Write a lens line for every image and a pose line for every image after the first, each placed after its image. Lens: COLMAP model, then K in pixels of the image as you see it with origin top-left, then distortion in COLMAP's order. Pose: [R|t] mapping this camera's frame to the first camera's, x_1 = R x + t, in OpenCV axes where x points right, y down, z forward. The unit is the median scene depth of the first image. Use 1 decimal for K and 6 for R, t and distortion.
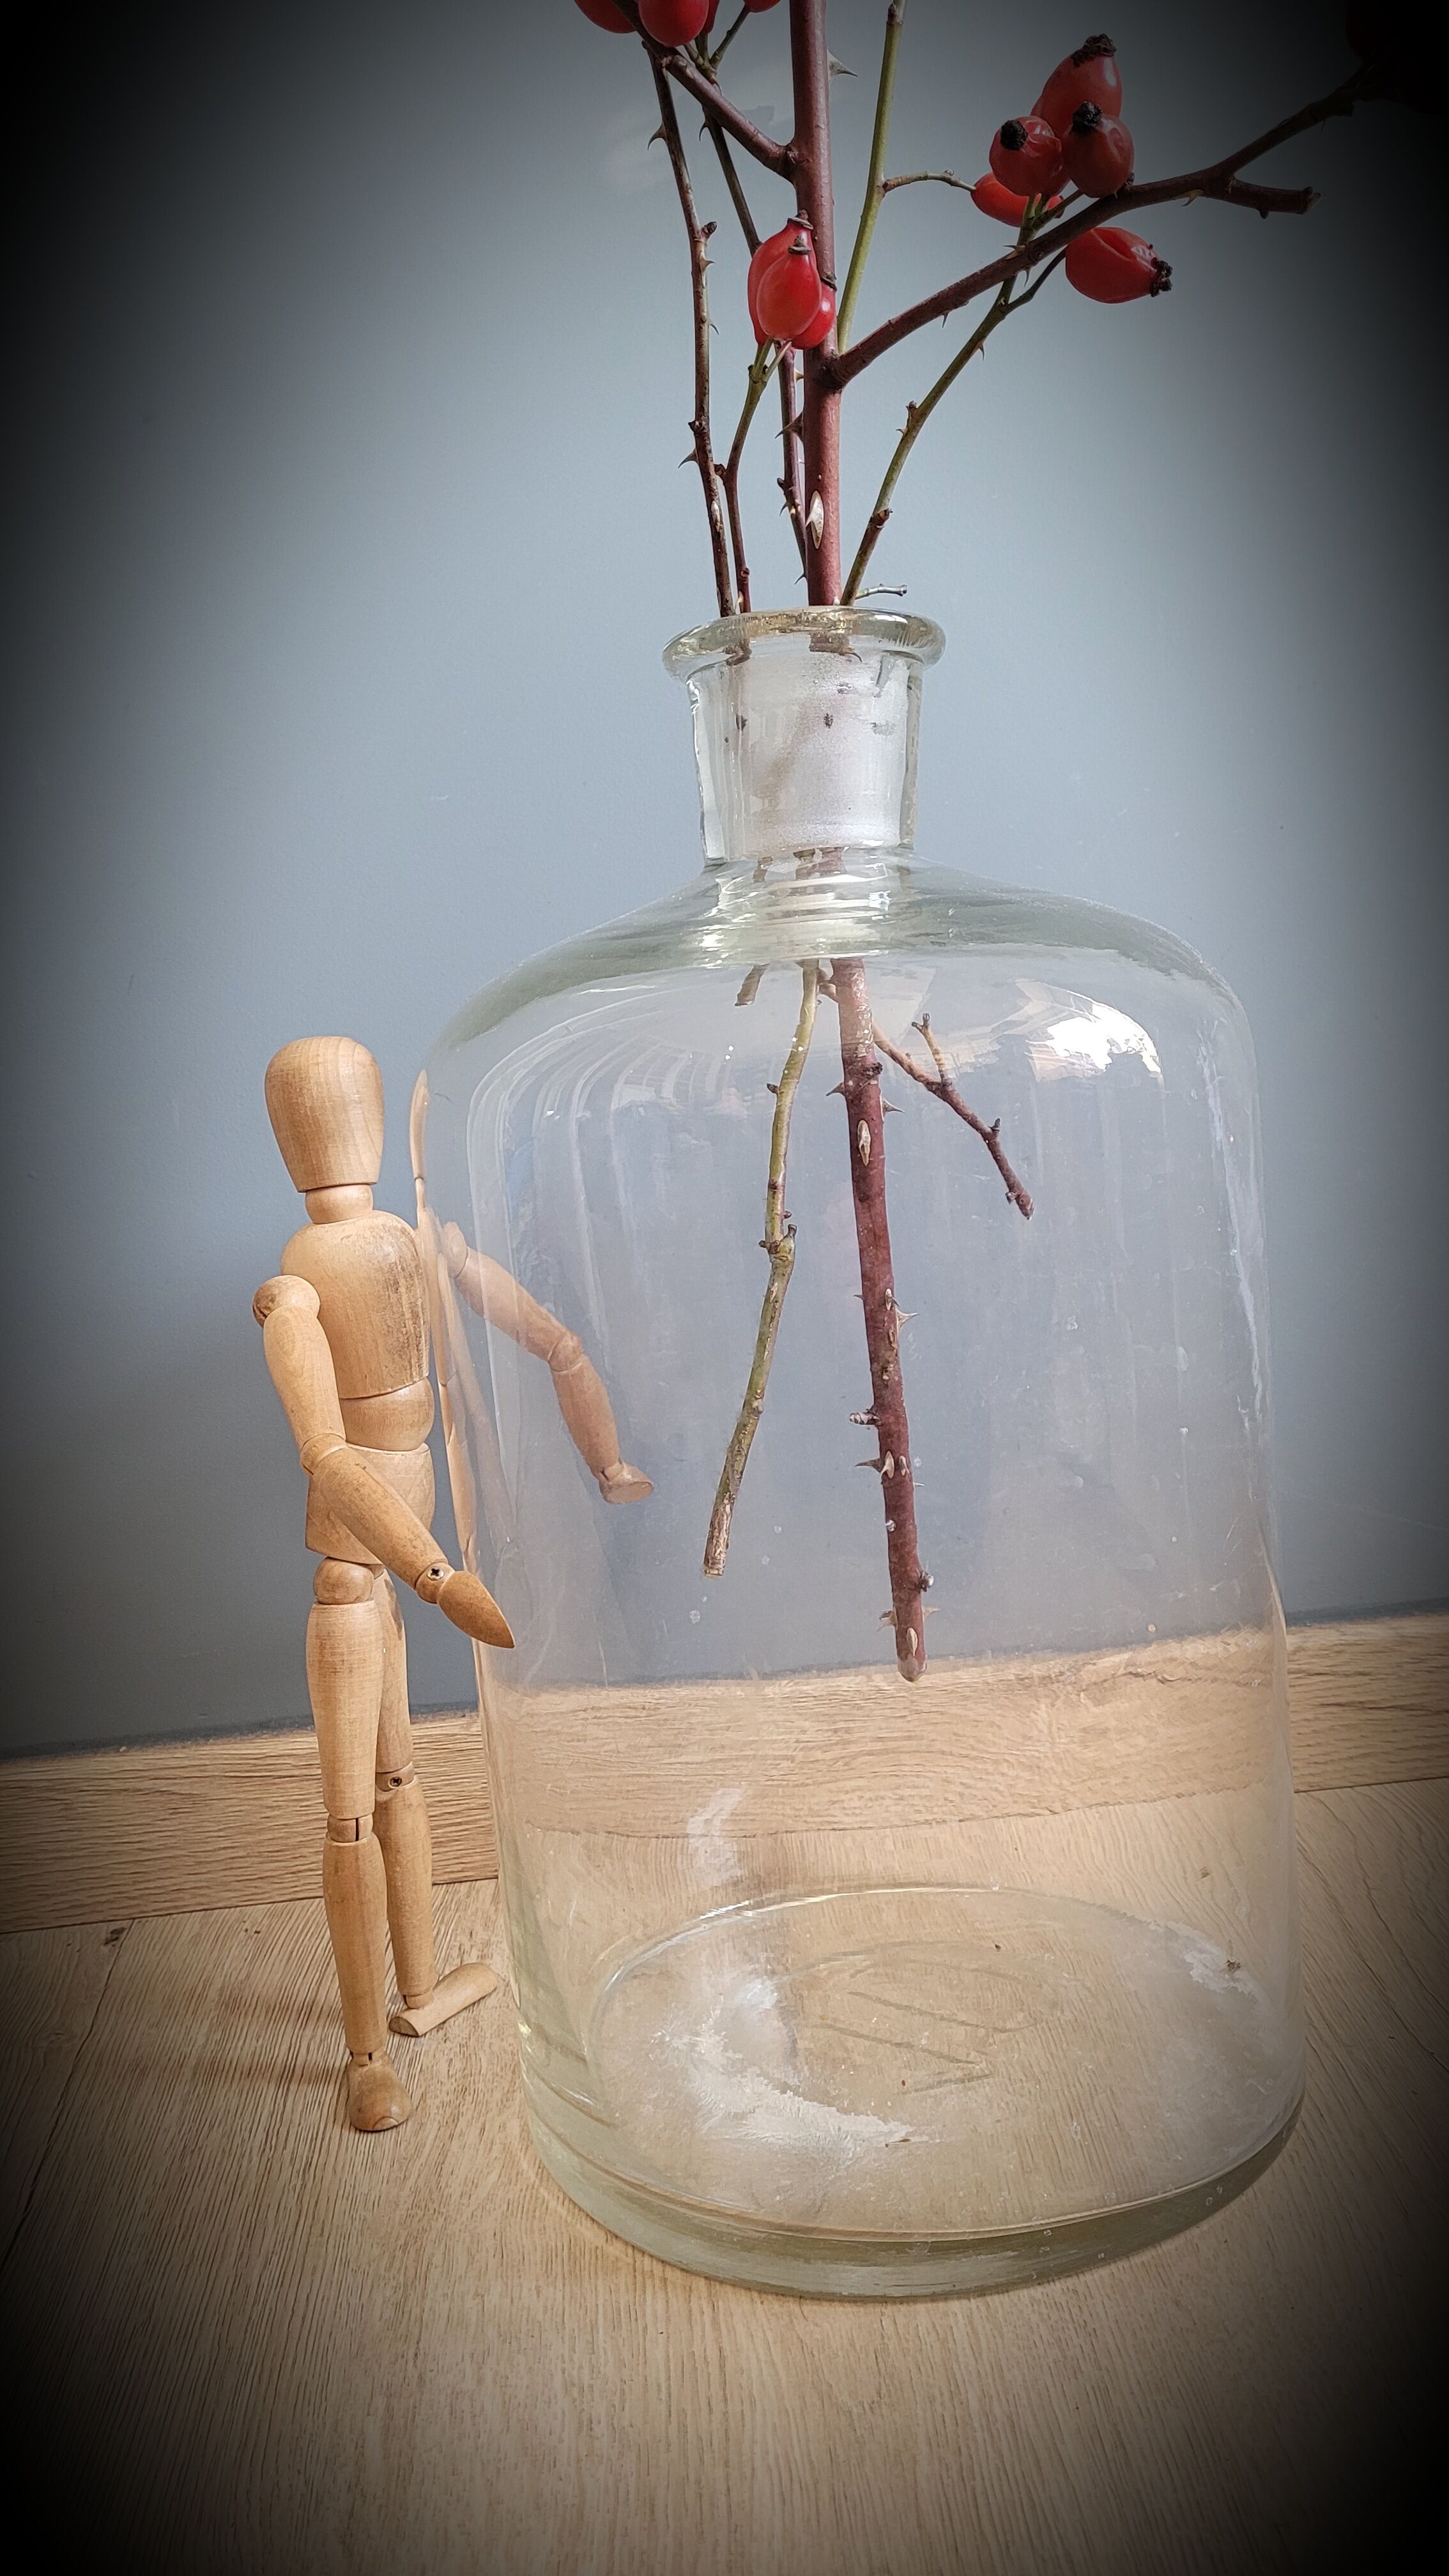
lens RADIAL K [[1945.5, 0, 759.1], [0, 1945.5, 1290.1], [0, 0, 1]] dist [0.038129, -0.026147]
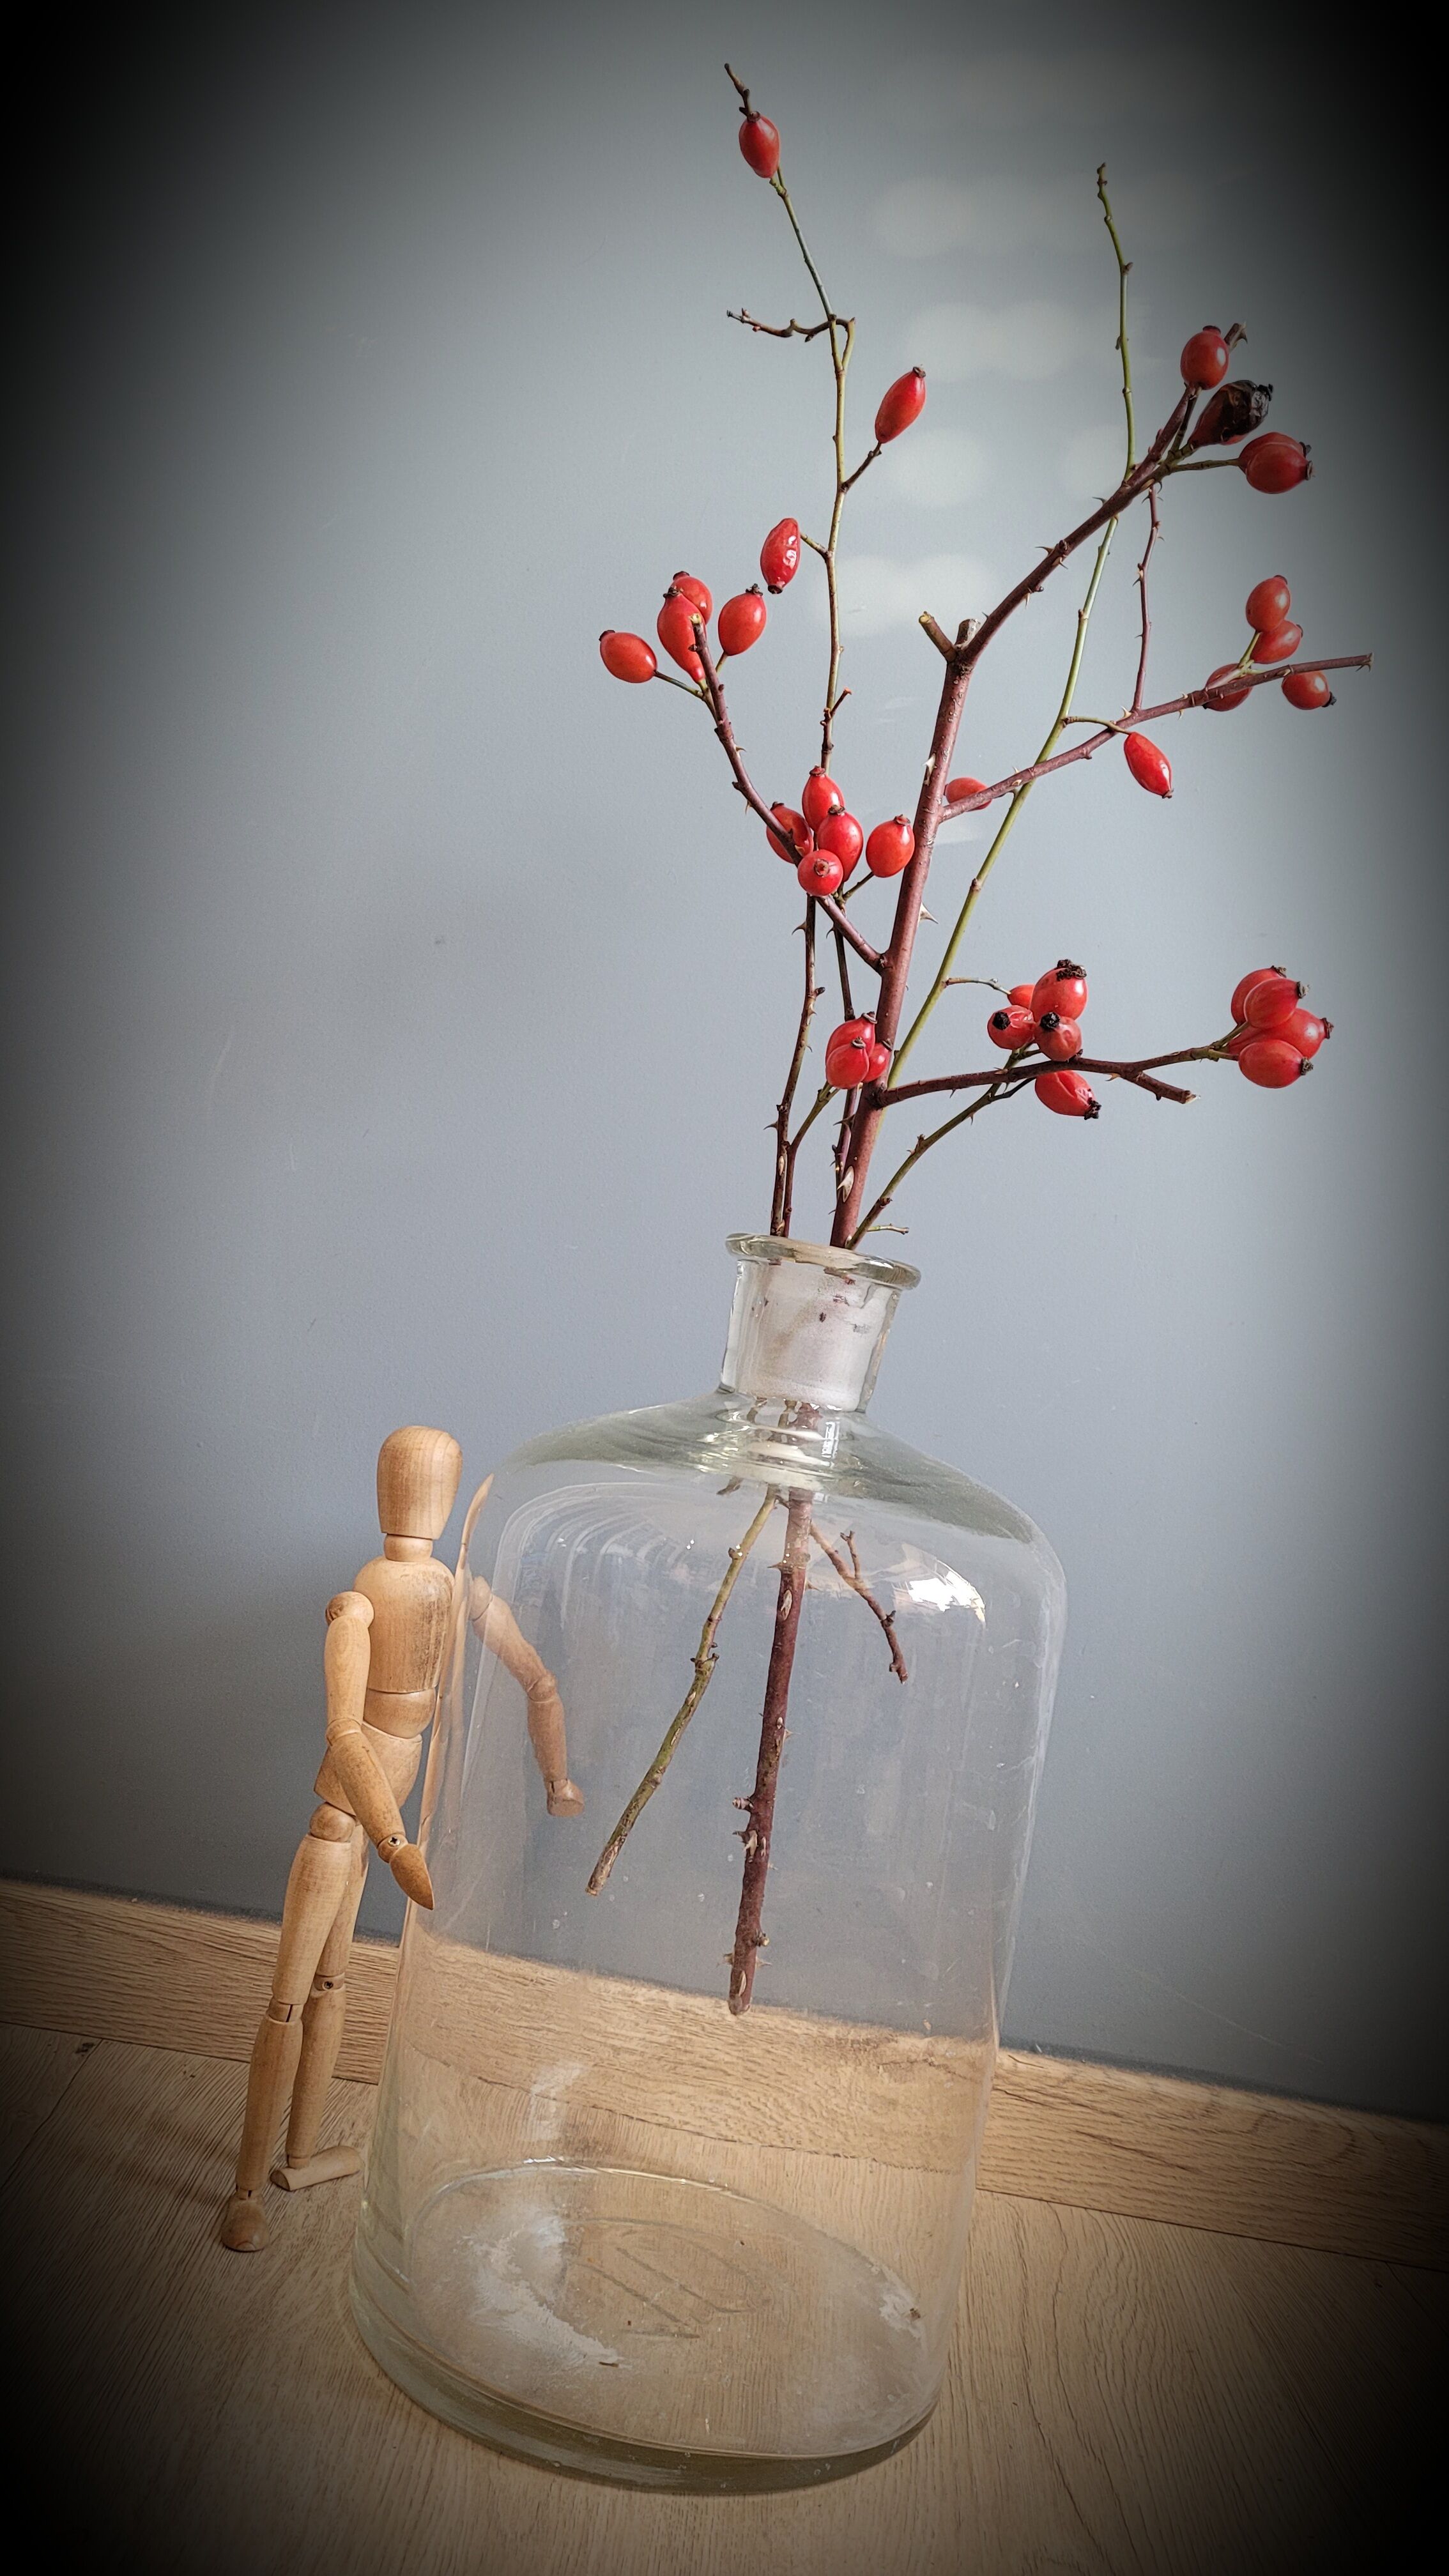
lens RADIAL K [[1933.0, 0, 738.7], [0, 1933.0, 1292.7], [0, 0, 1]] dist [0.045361, -0.037907]
pose [[0.966271, 0.242807, -0.085825, 0.090933], [-0.252637, 0.958376, -0.133001, -0.102243], [0.049959, 0.150198, 0.987393, -0.395790]]
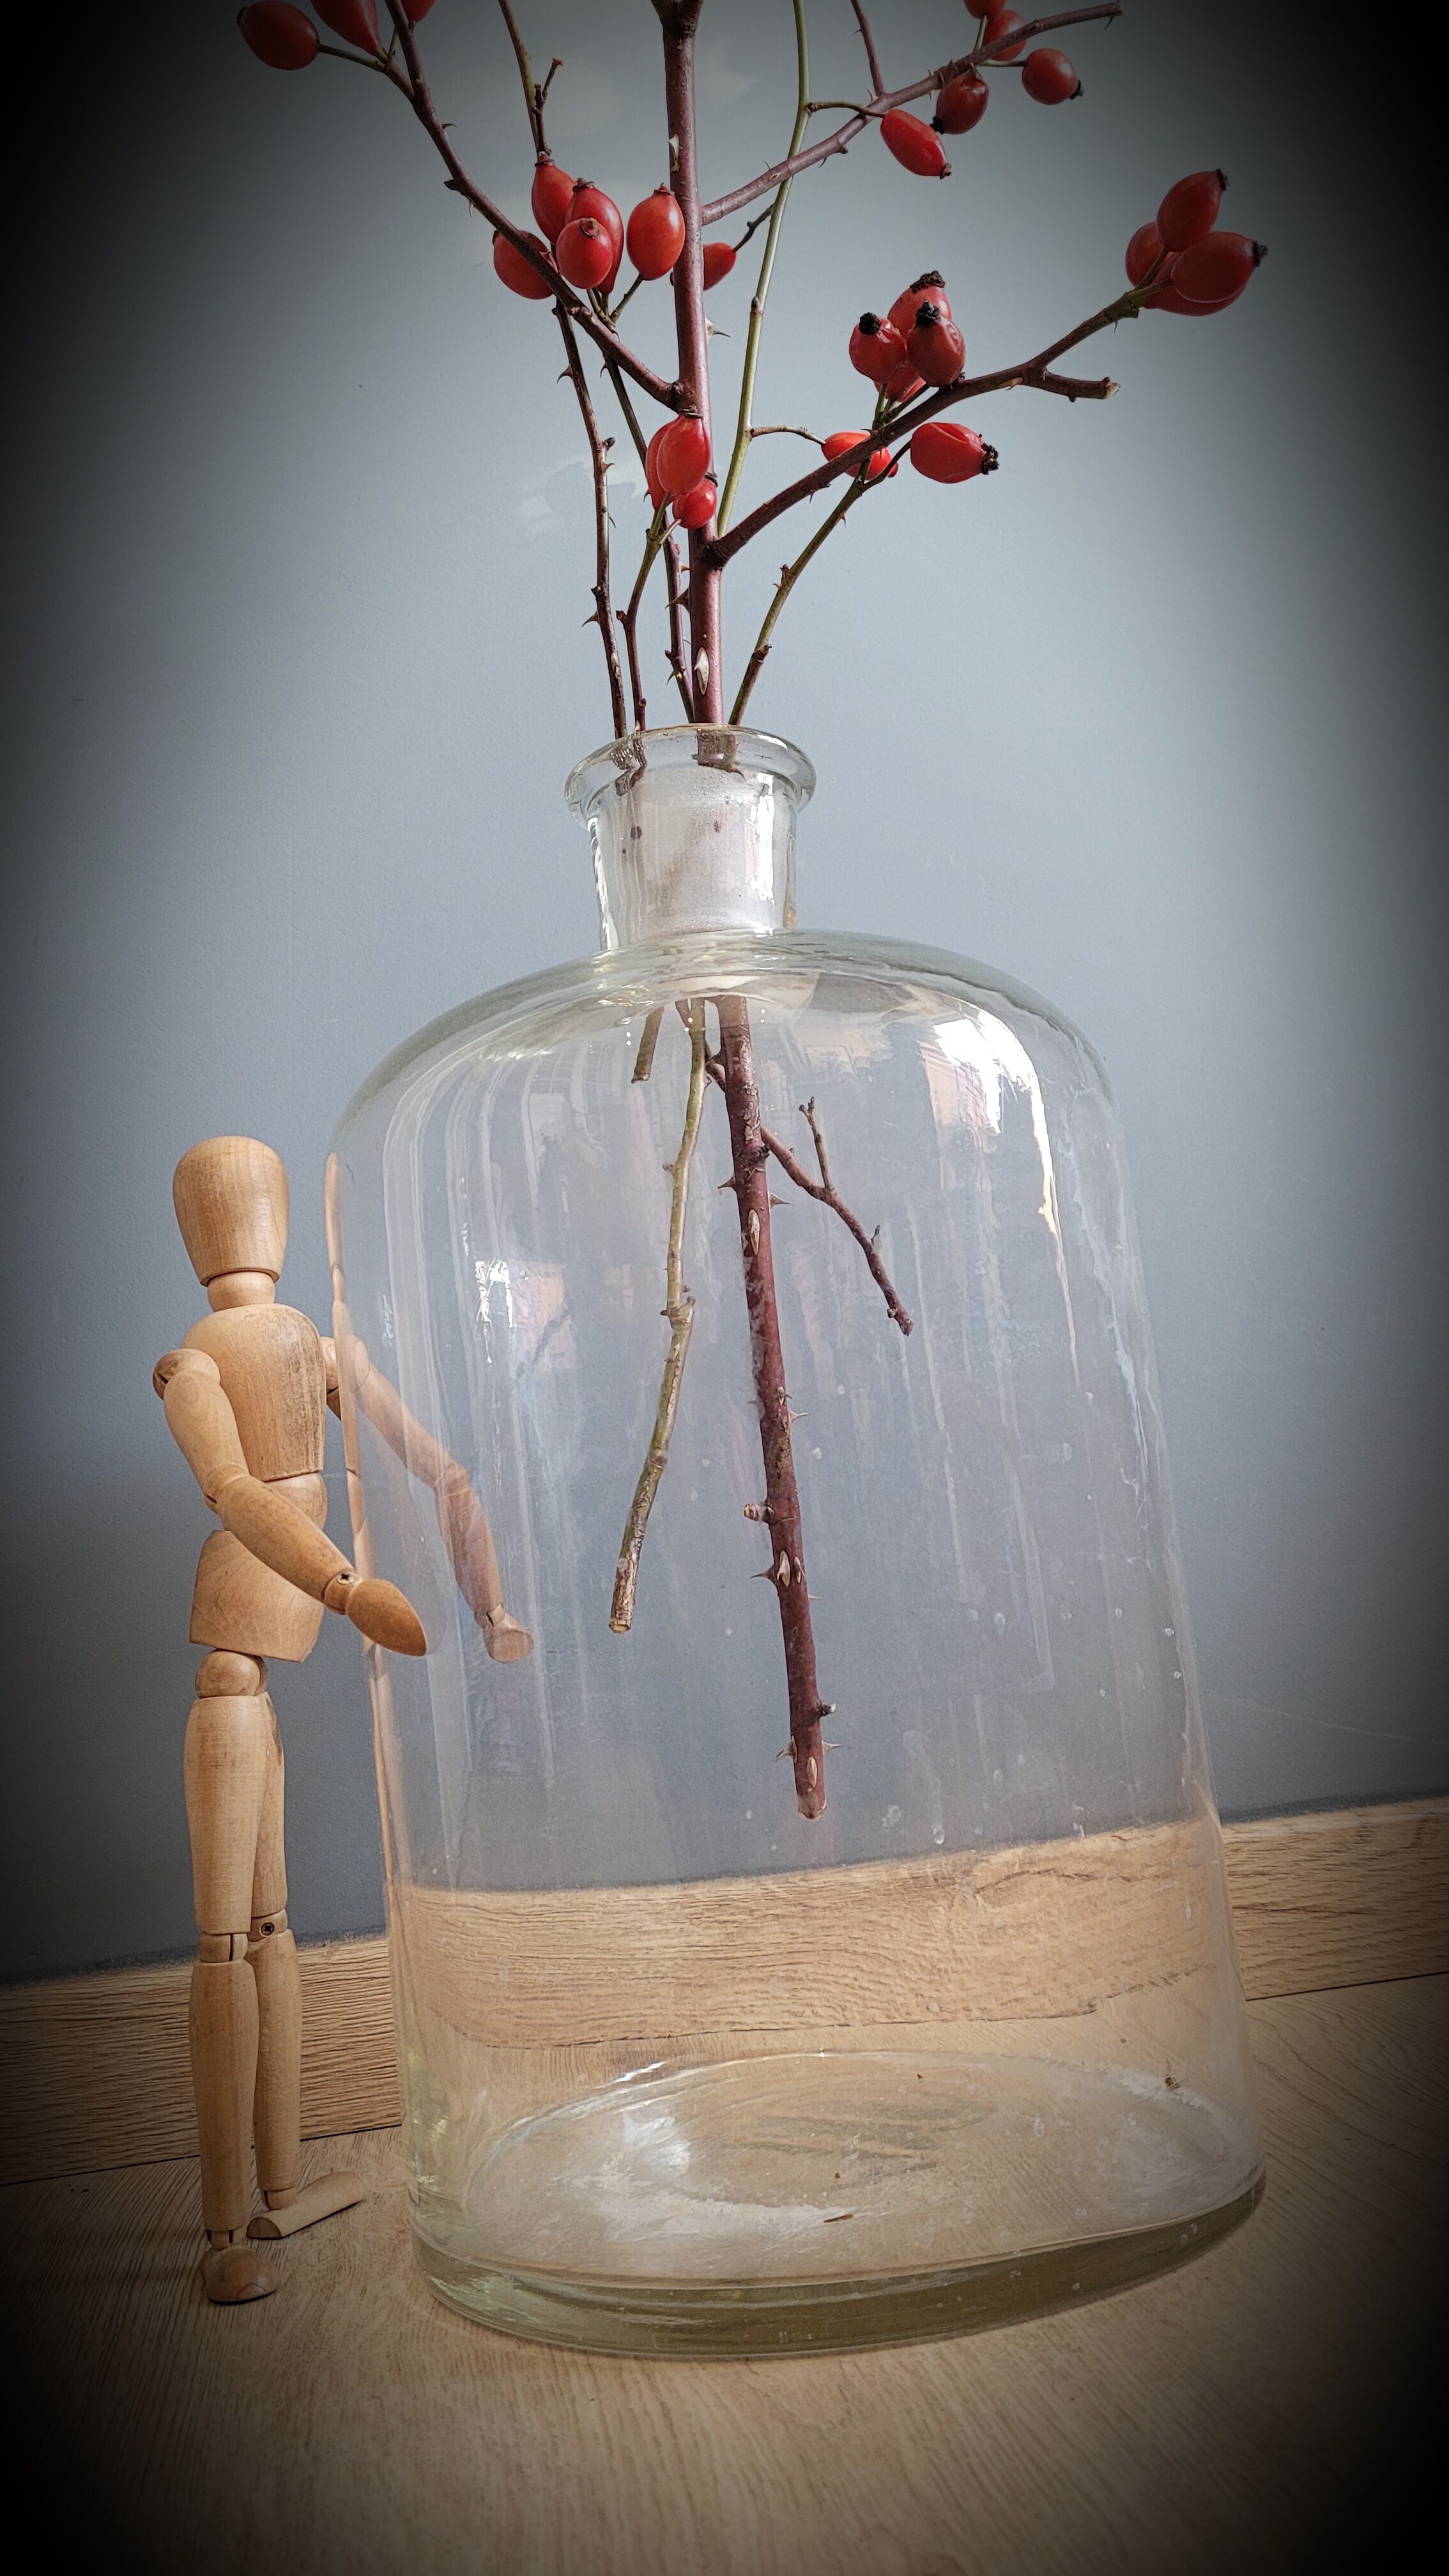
lens RADIAL K [[1943.3, 0, 724.1], [0, 1943.3, 1295.4], [0, 0, 1]] dist [0.048816, -0.048656]
pose [[0.996332, -0.005744, 0.085382, -0.056063], [0.030401, 0.956419, -0.290410, 0.280610], [-0.079993, 0.291941, 0.953085, 0.013924]]
